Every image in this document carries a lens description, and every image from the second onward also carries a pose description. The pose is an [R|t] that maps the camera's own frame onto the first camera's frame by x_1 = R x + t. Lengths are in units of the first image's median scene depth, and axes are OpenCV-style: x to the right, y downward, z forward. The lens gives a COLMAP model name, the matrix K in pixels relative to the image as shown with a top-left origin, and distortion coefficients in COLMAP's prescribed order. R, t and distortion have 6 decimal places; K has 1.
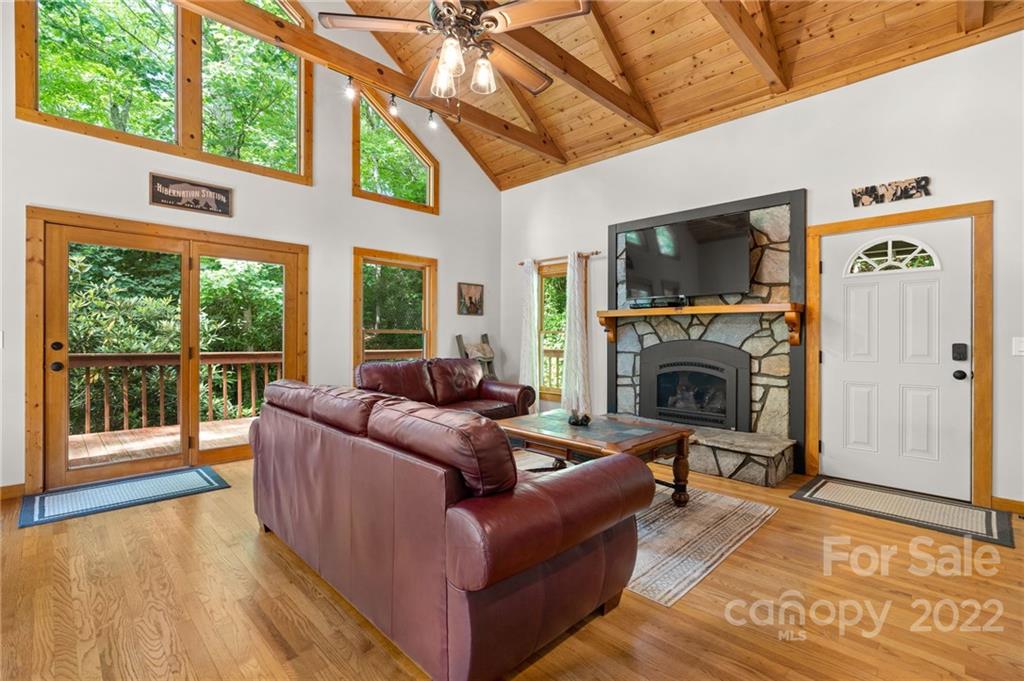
lens RADIAL K [[467.0, 0, 519.2], [0, 467.0, 339.9], [0, 0, 1]] dist [-0.012318, 0.002735]
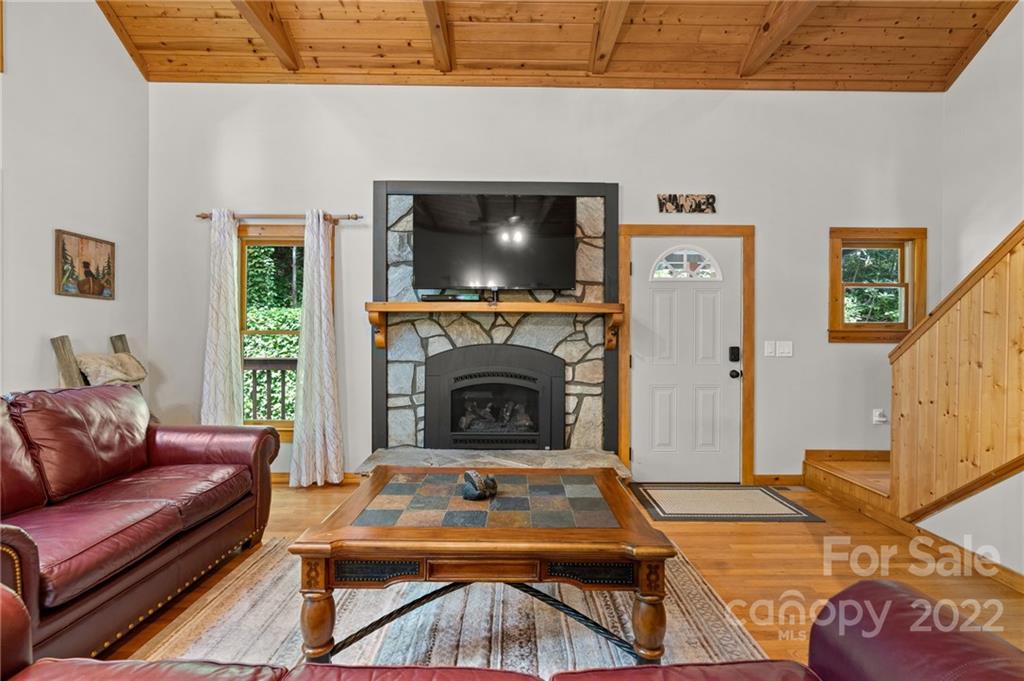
lens RADIAL K [[467.0, 0, 512.6], [0, 467.0, 342.6], [0, 0, 1]] dist [-0.012318, 0.002735]
pose [[0.705446, -0.006462, 0.708734, -0.199566], [0.002515, 0.999975, 0.006613, -0.008852], [-0.708759, -0.002883, 0.705444, 0.457709]]
